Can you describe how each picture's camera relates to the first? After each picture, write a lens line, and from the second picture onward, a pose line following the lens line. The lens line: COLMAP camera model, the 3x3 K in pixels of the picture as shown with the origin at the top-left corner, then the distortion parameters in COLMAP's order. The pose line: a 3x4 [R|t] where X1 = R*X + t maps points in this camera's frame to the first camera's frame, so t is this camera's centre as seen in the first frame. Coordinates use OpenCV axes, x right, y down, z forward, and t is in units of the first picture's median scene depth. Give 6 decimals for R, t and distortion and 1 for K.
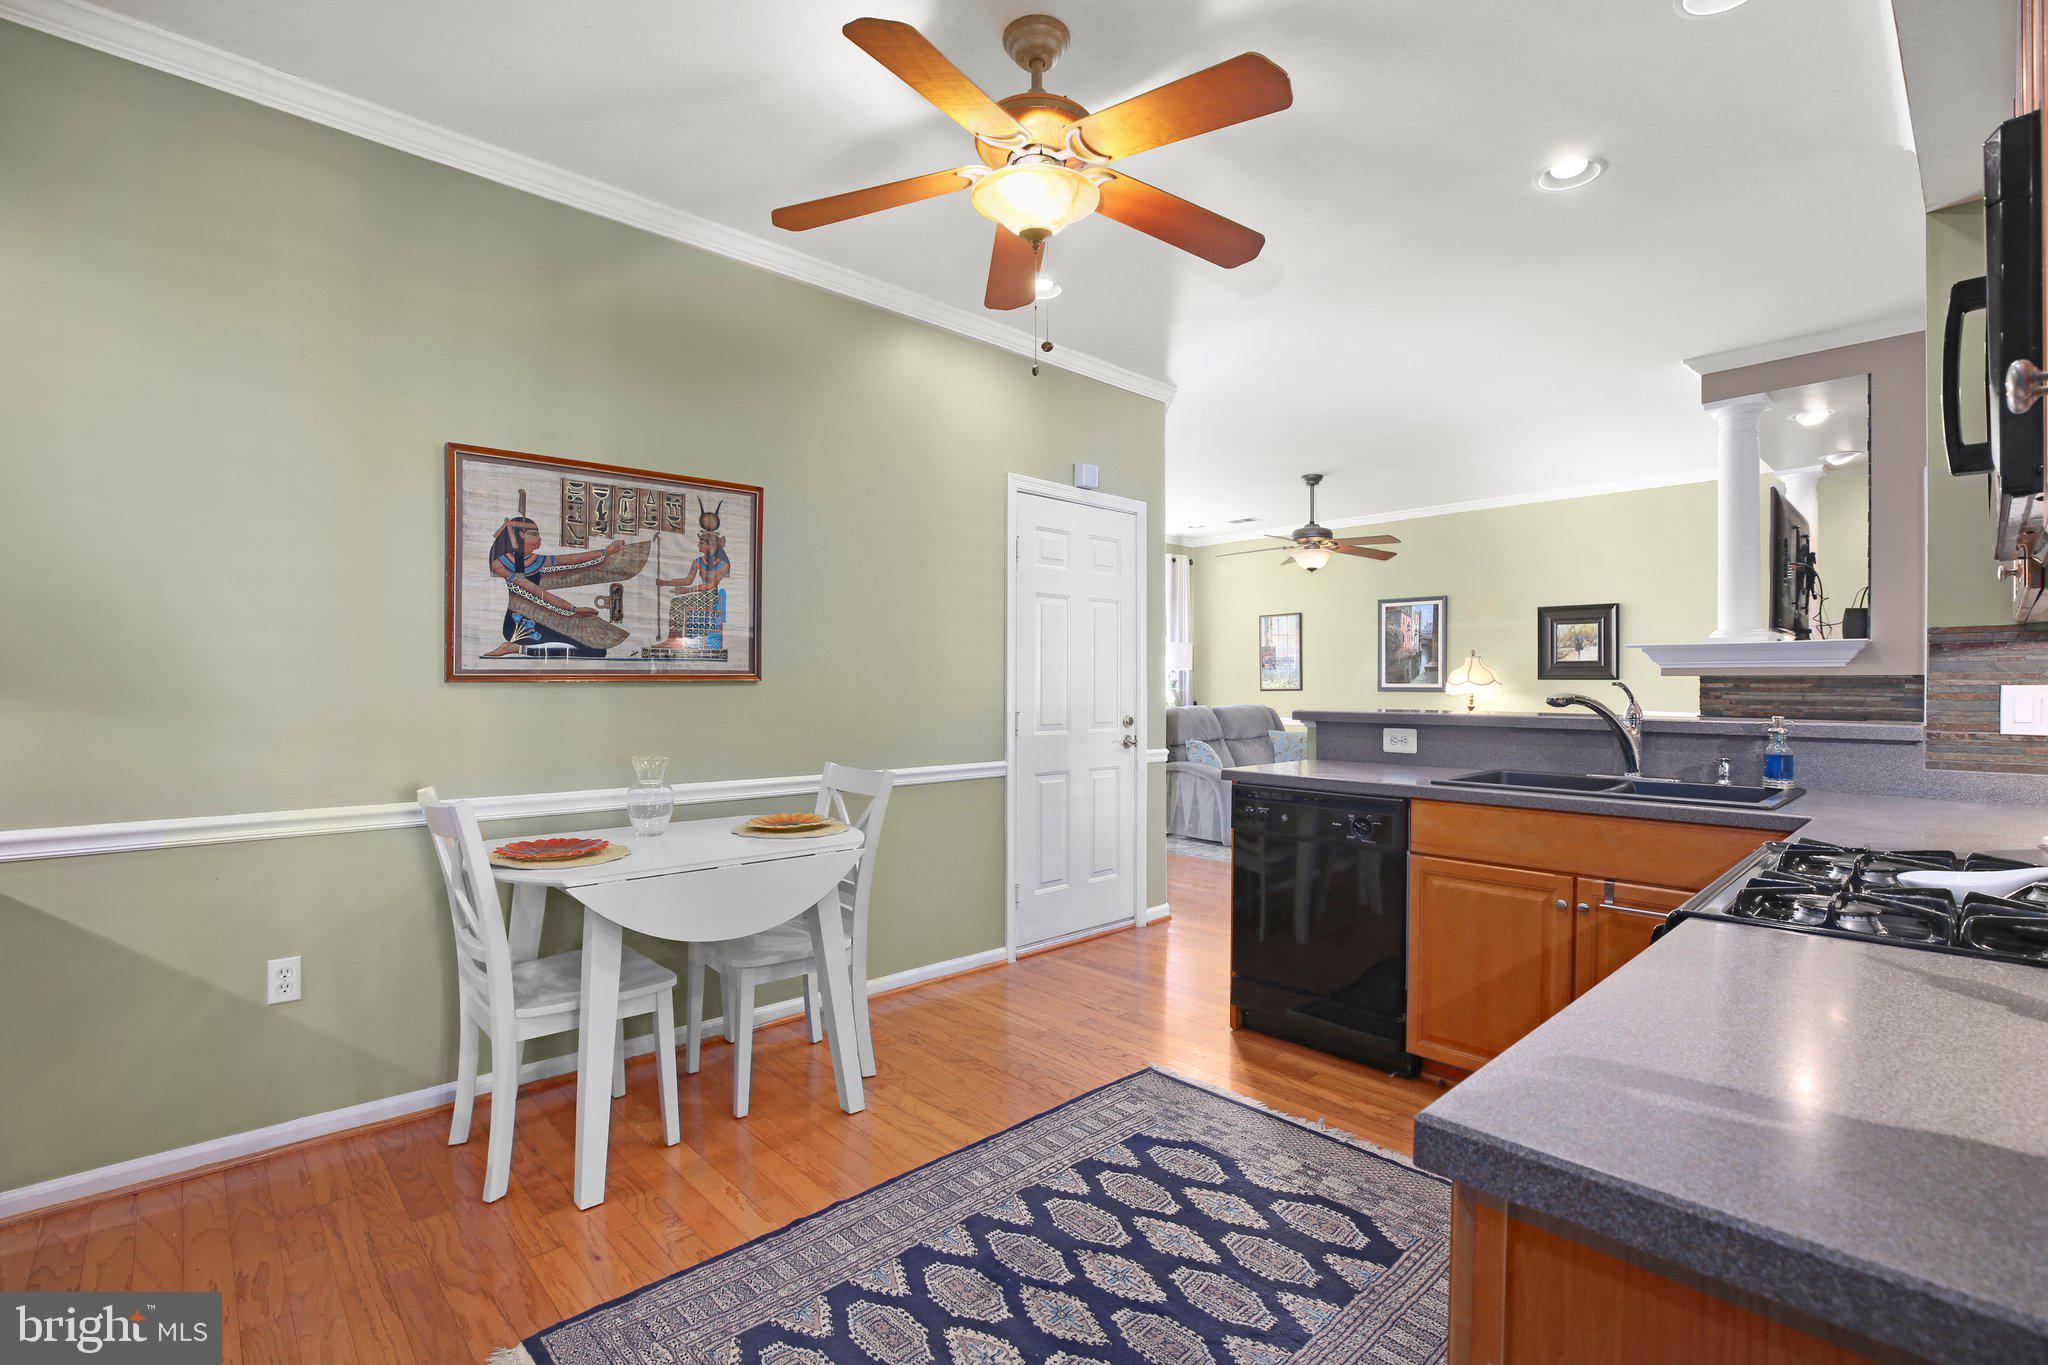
lens RADIAL K [[934.1, 0, 1053.4], [0, 934.1, 678.0], [0, 0, 1]] dist [-0.028867, 0.001832]
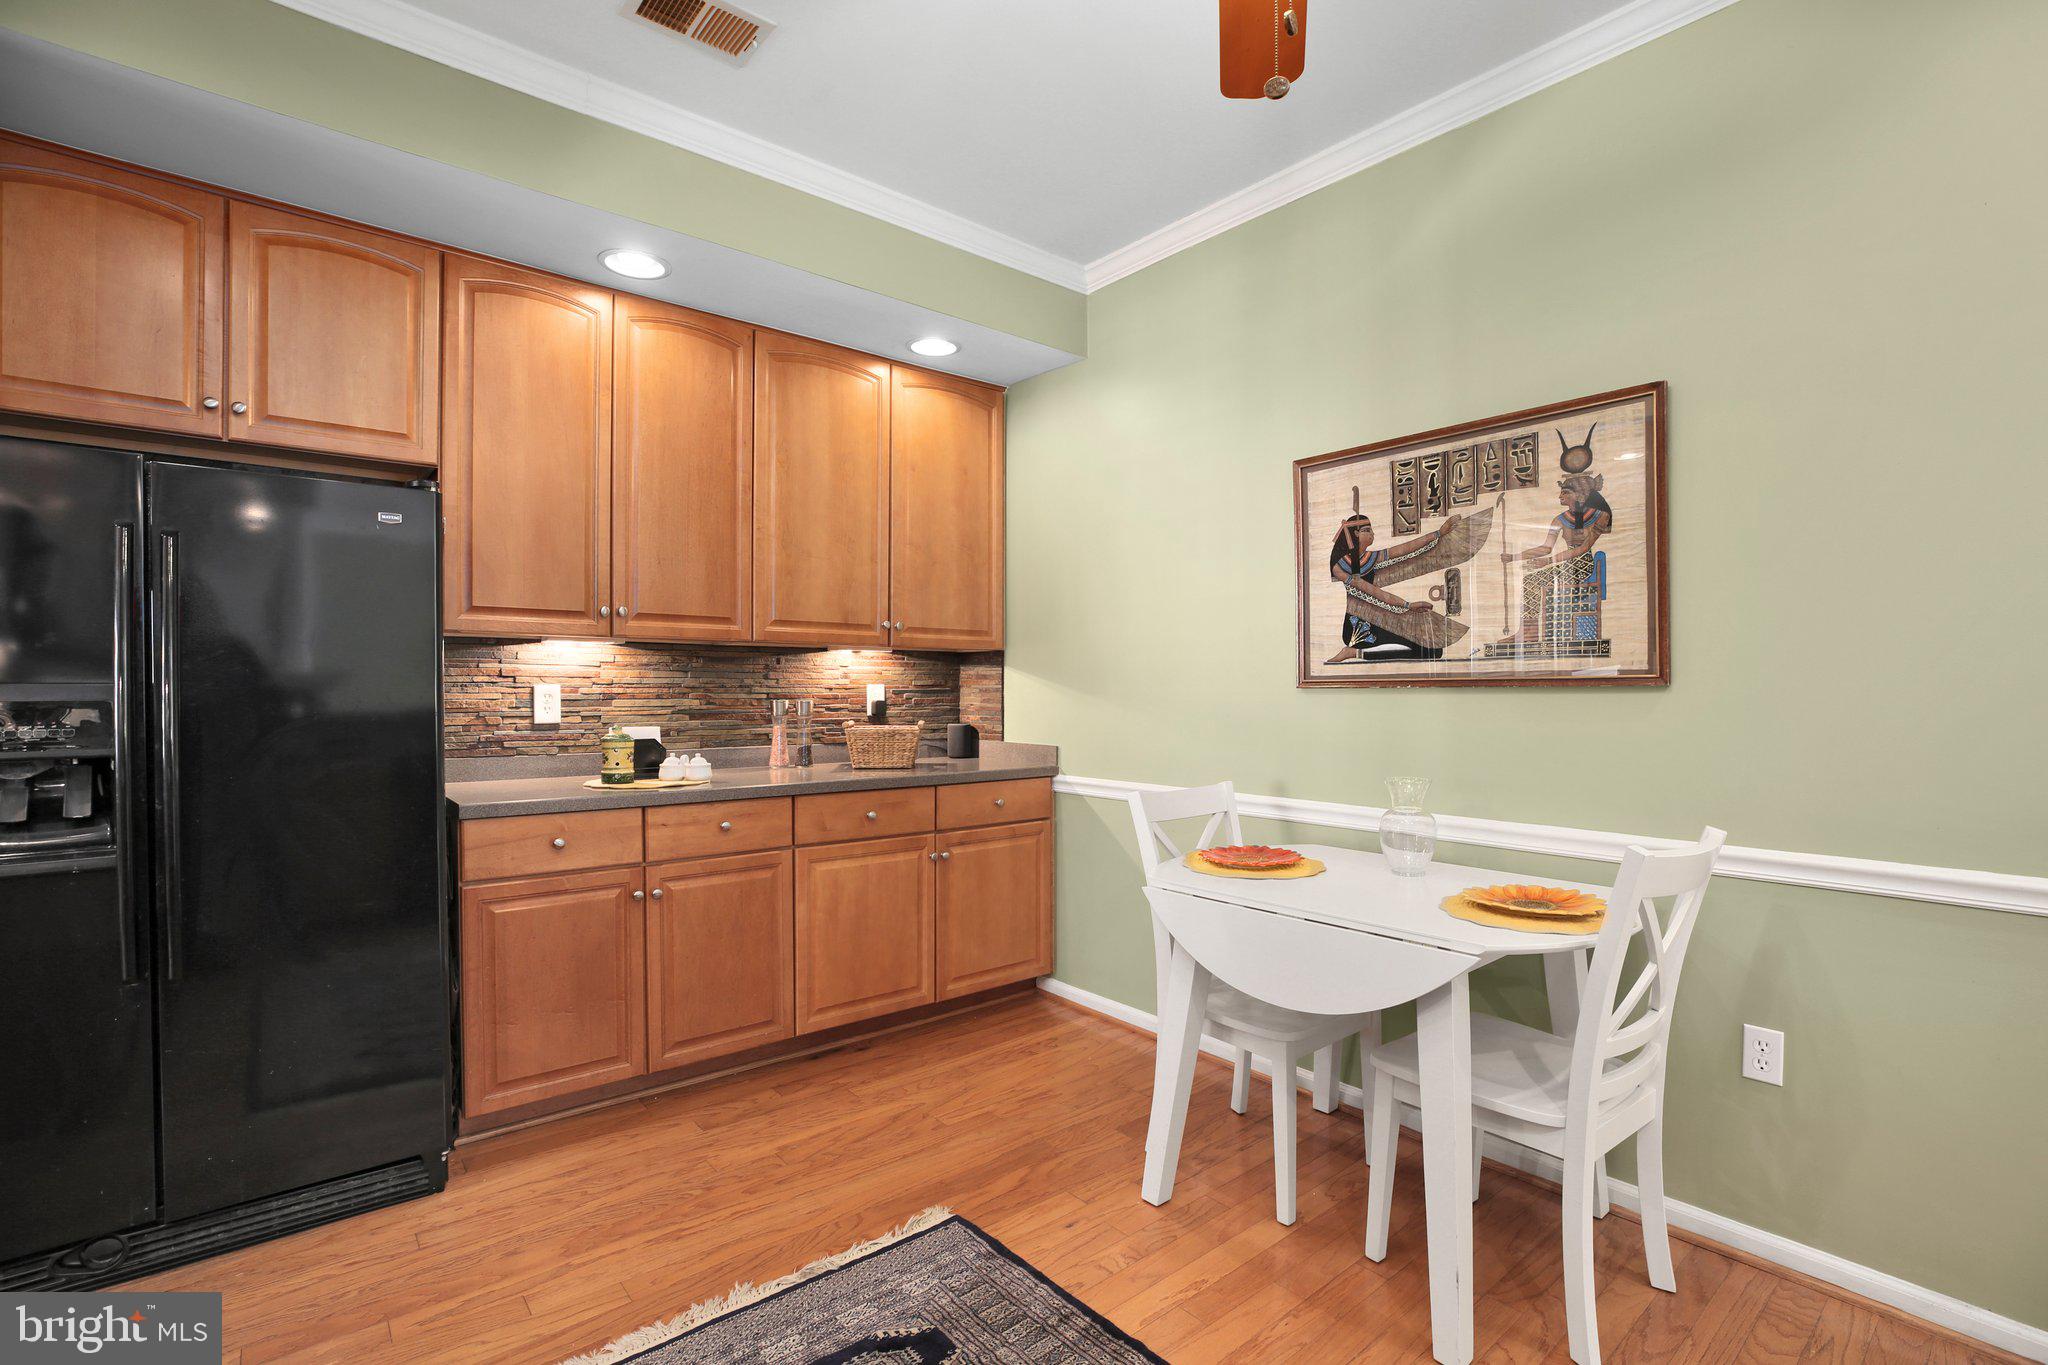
lens RADIAL K [[934.1, 0, 1053.0], [0, 934.1, 712.4], [0, 0, 1]] dist [-0.028867, 0.001832]
pose [[-0.052798, 0.012907, -0.998522, 0.386889], [-0.007305, 0.999885, 0.013311, 0.018638], [0.998579, 0.007997, -0.052697, 0.707867]]
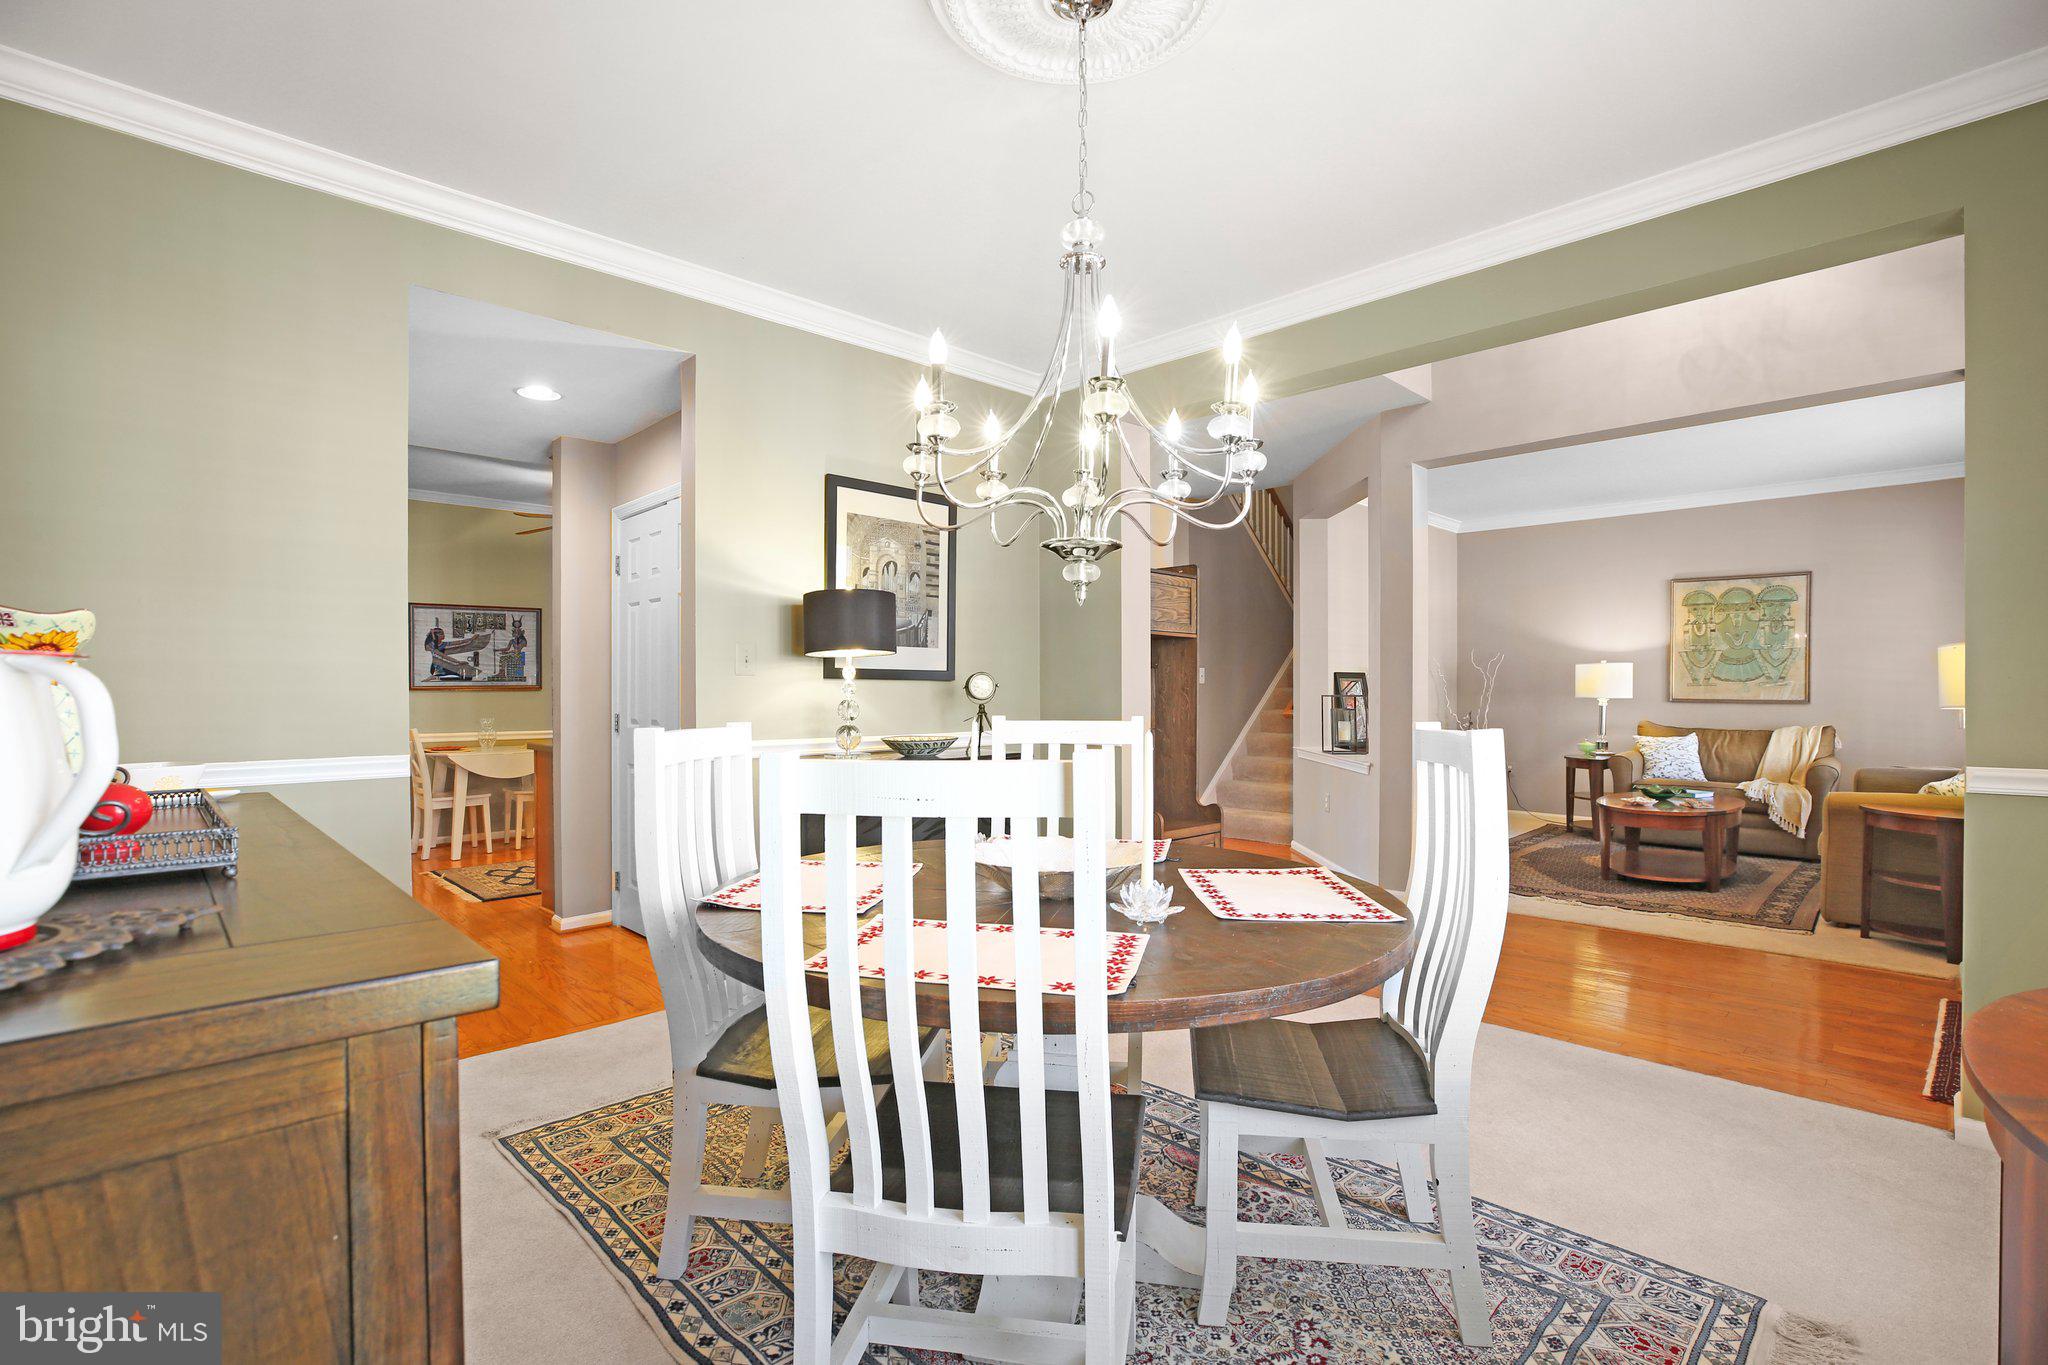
lens RADIAL K [[934.1, 0, 1026.6], [0, 934.1, 696.7], [0, 0, 1]] dist [-0.028867, 0.001832]
pose [[0.999950, -0.009285, -0.003808, 1.070438], [0.009302, 0.999947, 0.004460, 0.025189], [0.003766, -0.004495, 0.999983, -1.563893]]
